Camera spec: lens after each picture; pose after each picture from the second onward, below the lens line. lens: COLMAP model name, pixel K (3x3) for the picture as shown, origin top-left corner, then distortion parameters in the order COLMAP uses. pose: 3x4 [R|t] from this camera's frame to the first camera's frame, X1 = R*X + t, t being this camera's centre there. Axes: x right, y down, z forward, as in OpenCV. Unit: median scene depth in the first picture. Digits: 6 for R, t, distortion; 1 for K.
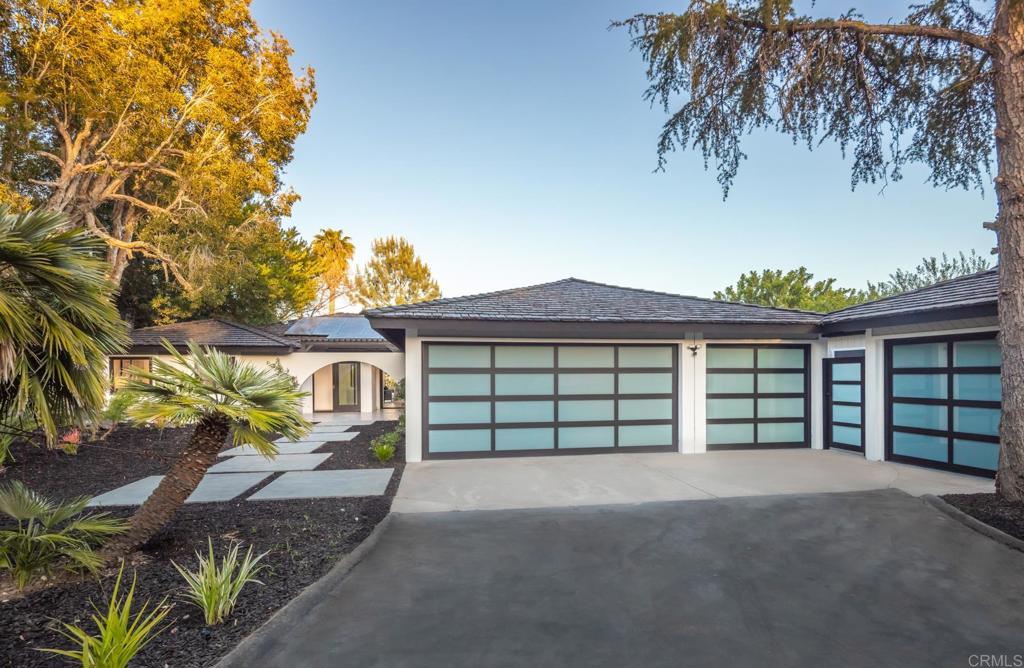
lens RADIAL K [[538.1, 0, 535.9], [0, 538.1, 364.5], [0, 0, 1]] dist [0.000422, 0.000542]
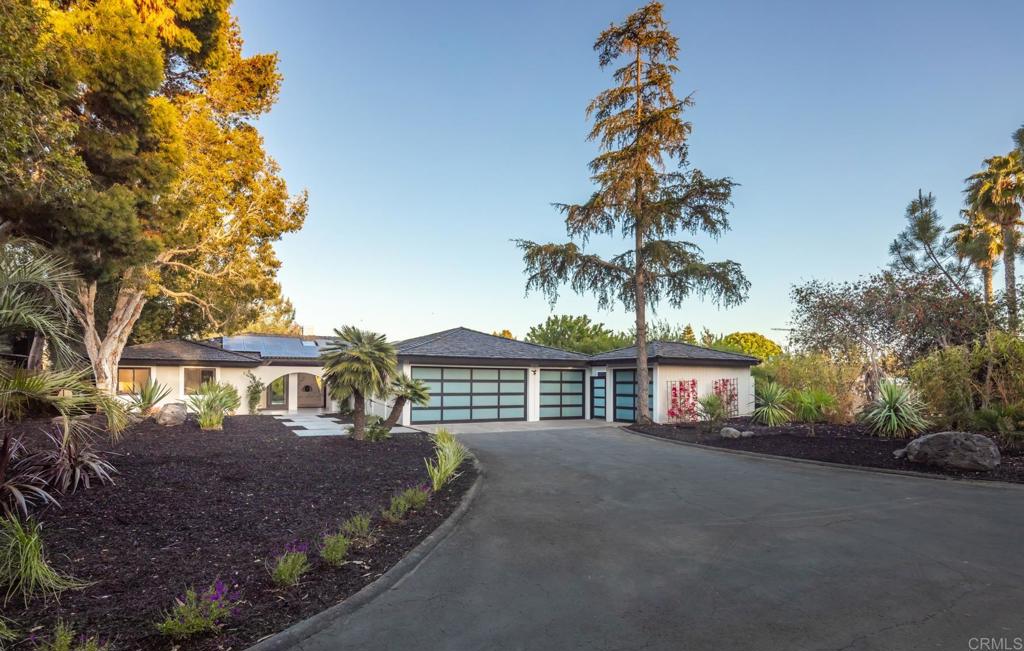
lens RADIAL K [[538.1, 0, 512.5], [0, 538.1, 325.9], [0, 0, 1]] dist [0.000422, 0.000542]
pose [[0.950089, 0.041761, 0.309170, -0.442620], [-0.013442, 0.995560, -0.093166, -0.008199], [-0.311688, 0.084360, 0.946432, -0.974119]]
